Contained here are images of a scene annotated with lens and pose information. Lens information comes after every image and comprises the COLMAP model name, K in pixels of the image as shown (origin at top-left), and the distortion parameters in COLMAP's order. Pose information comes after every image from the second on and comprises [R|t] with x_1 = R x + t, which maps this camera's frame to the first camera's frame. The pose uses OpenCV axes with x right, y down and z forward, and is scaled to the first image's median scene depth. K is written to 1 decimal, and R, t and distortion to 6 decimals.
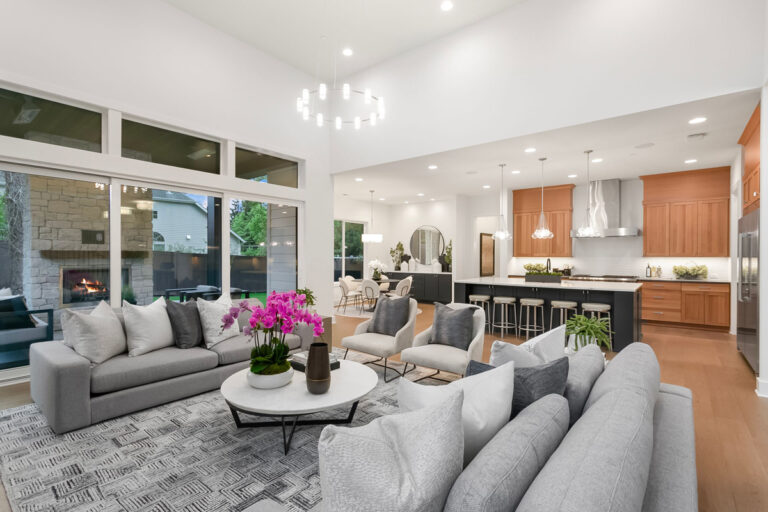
lens RADIAL K [[371.6, 0, 388.6], [0, 371.6, 258.2], [0, 0, 1]] dist [0.001579, 0.000396]
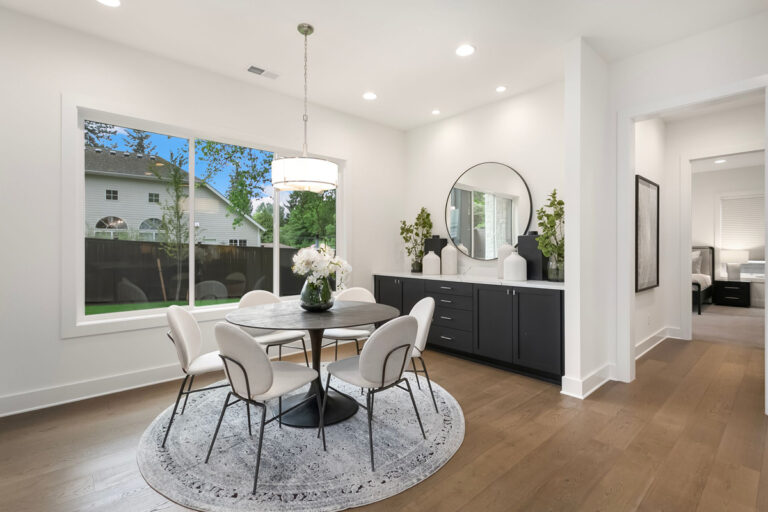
lens RADIAL K [[371.6, 0, 389.1], [0, 371.6, 252.3], [0, 0, 1]] dist [0.001579, 0.000396]
pose [[0.987154, -0.000894, -0.159767, 0.062527], [0.001542, 0.999991, 0.003927, 0.007478], [0.159762, -0.004123, 0.987147, 0.574182]]
